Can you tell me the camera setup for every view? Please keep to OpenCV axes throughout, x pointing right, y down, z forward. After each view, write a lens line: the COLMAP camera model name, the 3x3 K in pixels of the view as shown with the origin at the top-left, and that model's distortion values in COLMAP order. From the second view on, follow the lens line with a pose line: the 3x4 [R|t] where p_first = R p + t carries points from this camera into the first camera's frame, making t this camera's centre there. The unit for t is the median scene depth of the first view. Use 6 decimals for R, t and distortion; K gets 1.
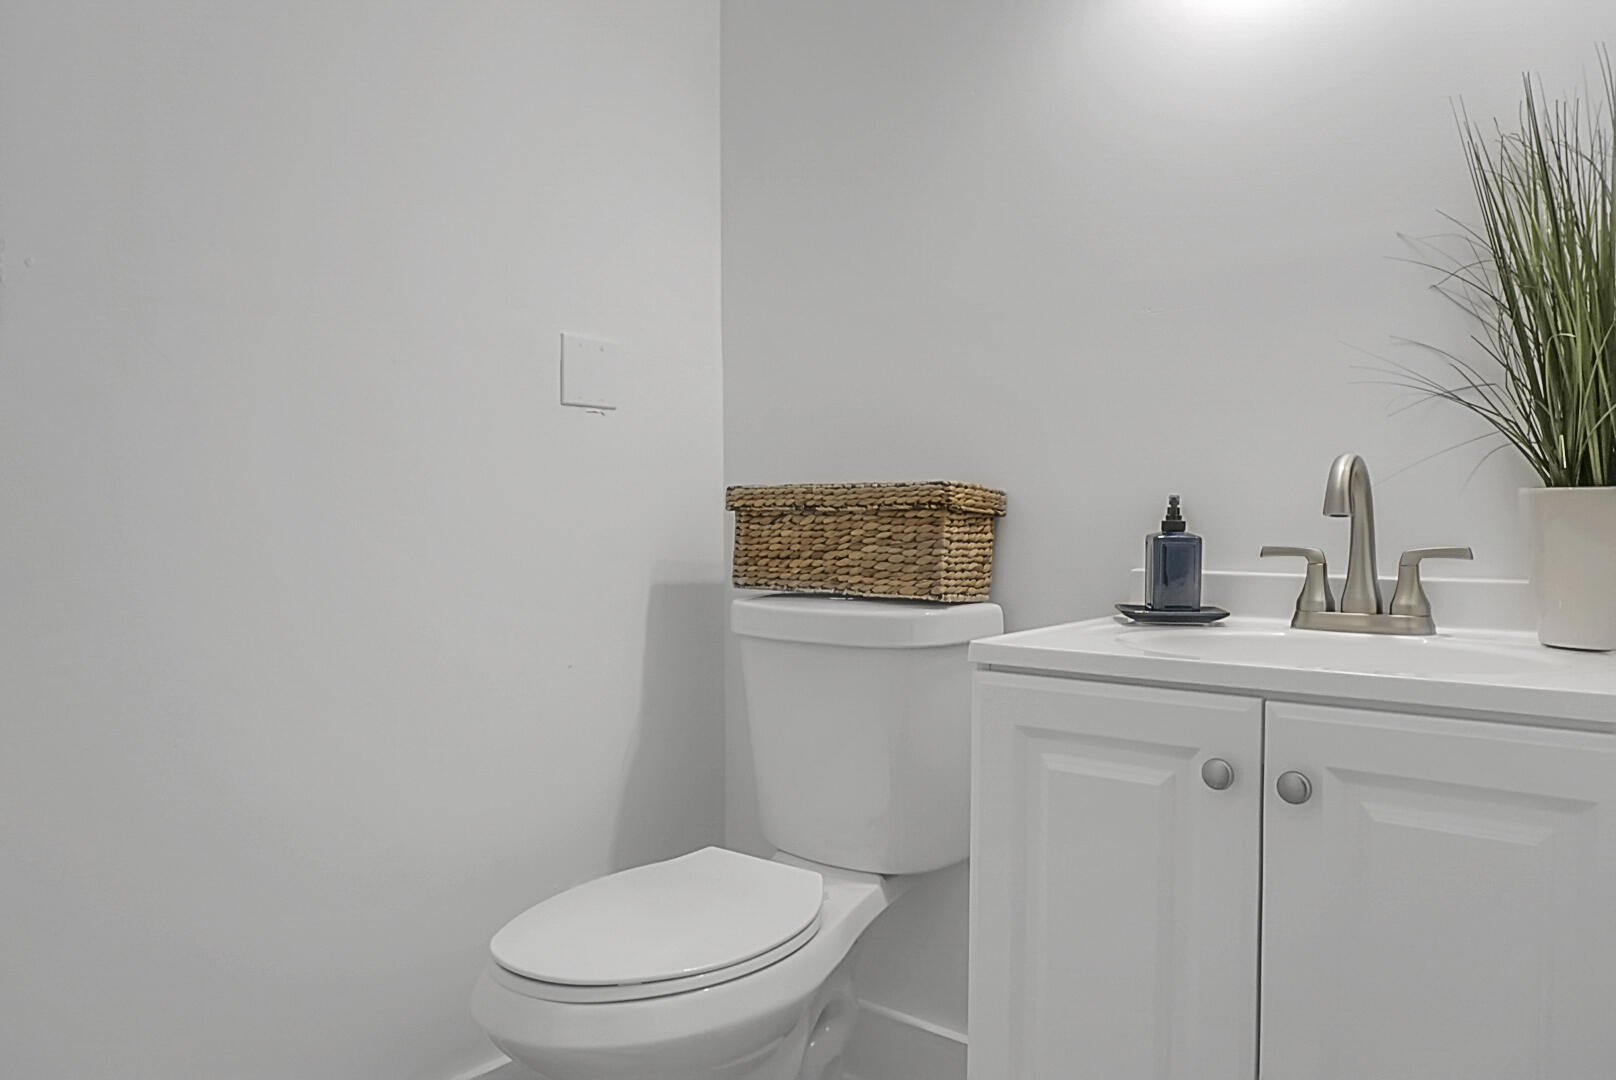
lens RADIAL K [[1090.1, 0, 809.4], [0, 1090.1, 536.4], [0, 0, 1]] dist [-0.047311, 0.030656]
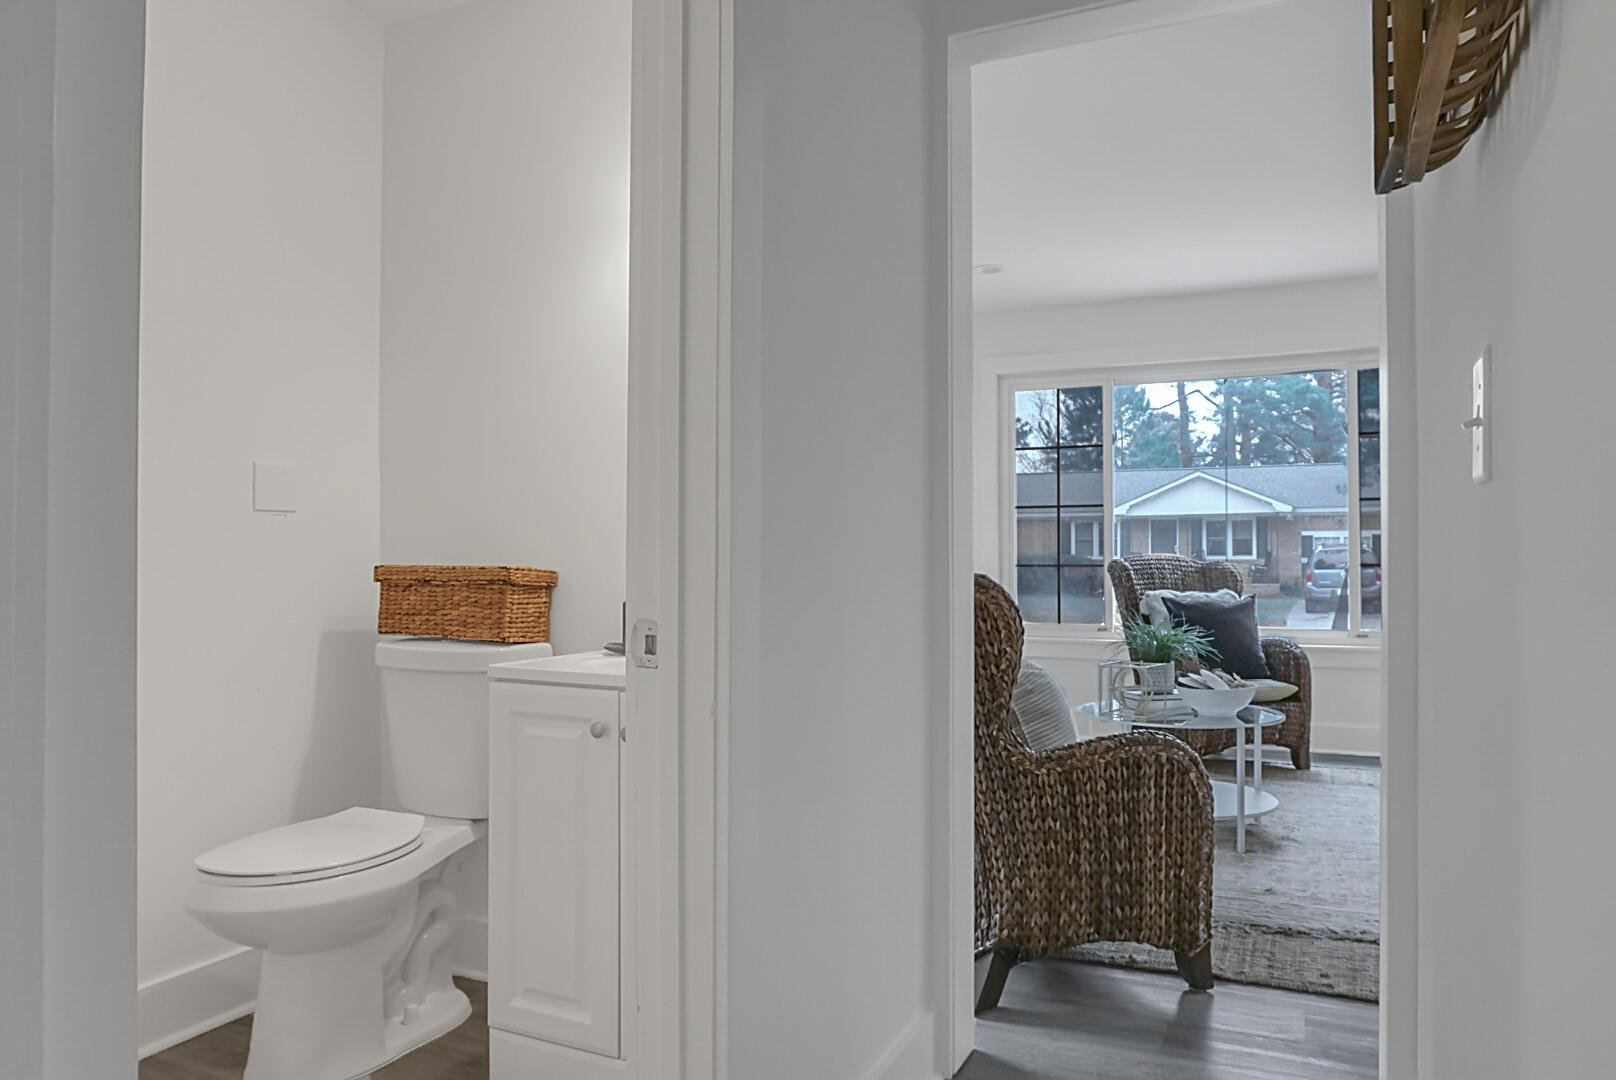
lens RADIAL K [[1090.1, 0, 808.1], [0, 1090.1, 542.1], [0, 0, 1]] dist [-0.047311, 0.030656]
pose [[0.976412, 0.002749, 0.215900, 0.201510], [0.003391, 0.999600, -0.028064, -0.038644], [-0.215891, 0.028134, 0.976012, -0.619596]]
